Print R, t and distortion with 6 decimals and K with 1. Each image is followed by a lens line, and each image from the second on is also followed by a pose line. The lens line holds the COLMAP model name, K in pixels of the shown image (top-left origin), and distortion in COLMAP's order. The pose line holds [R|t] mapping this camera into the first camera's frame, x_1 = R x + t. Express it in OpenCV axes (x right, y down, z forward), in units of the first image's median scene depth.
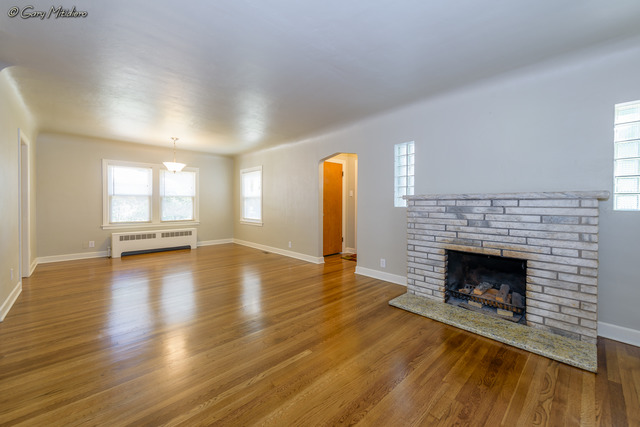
lens RADIAL K [[258.6, 0, 318.0], [0, 258.6, 208.0], [0, 0, 1]] dist [0.000397, -0.000399]
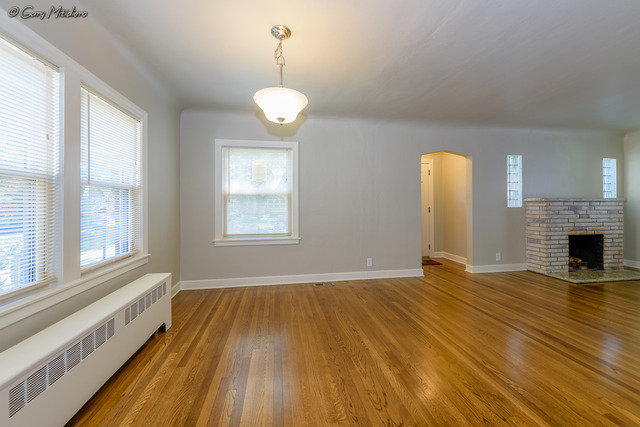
lens RADIAL K [[240.0, 0, 316.7], [0, 240.0, 203.9], [0, 0, 1]] dist [-0.002565, -0.000239]
pose [[0.559420, -0.008574, 0.828840, -1.489711], [0.018654, 0.999823, -0.002248, -0.043994], [-0.828674, 0.016719, 0.559481, 1.483176]]
